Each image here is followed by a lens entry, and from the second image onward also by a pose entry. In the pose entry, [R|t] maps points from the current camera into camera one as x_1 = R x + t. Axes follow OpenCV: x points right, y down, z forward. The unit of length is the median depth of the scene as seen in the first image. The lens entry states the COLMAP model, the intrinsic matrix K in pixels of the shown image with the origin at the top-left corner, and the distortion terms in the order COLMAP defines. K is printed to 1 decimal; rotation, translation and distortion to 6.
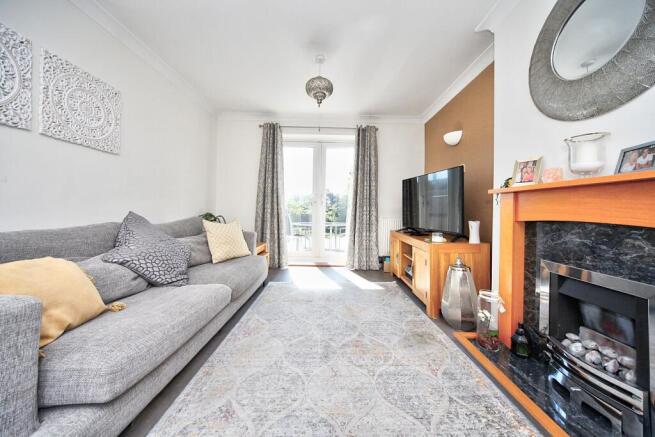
lens RADIAL K [[236.8, 0, 330.2], [0, 236.8, 212.3], [0, 0, 1]] dist [0.000990, 0.000221]
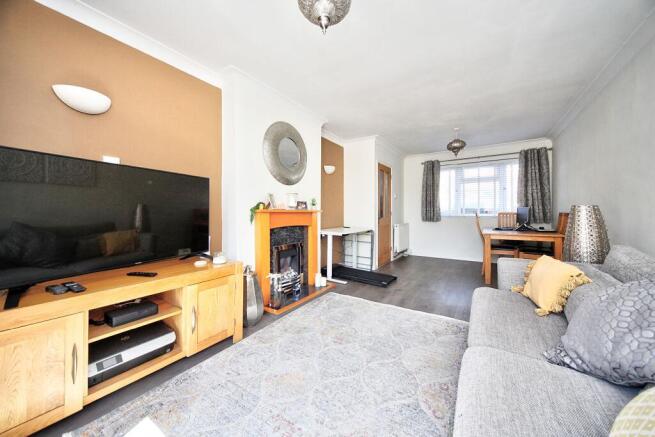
lens RADIAL K [[236.8, 0, 330.2], [0, 236.8, 212.3], [0, 0, 1]] dist [0.000990, 0.000221]
pose [[-0.839753, -0.013200, 0.542808, -0.572205], [-0.008804, 0.999904, 0.010696, -0.114132], [-0.542897, 0.004203, -0.839789, 2.379043]]
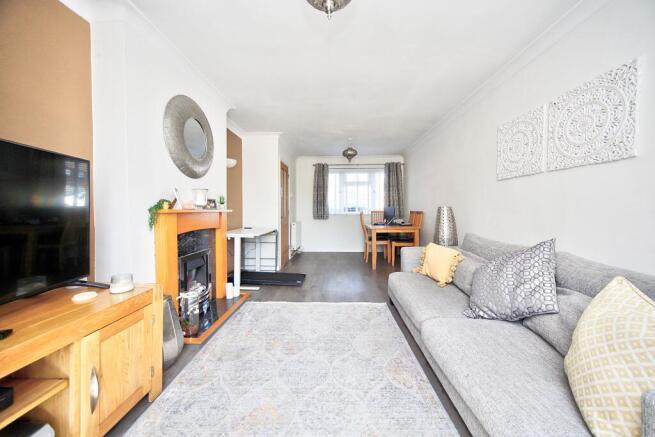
lens RADIAL K [[236.8, 0, 330.2], [0, 236.8, 212.3], [0, 0, 1]] dist [0.000990, 0.000221]
pose [[-0.999510, -0.011115, 0.029245, -0.118833], [-0.010692, 0.999836, 0.014586, -0.125101], [-0.029402, 0.014266, -0.999466, 2.460226]]
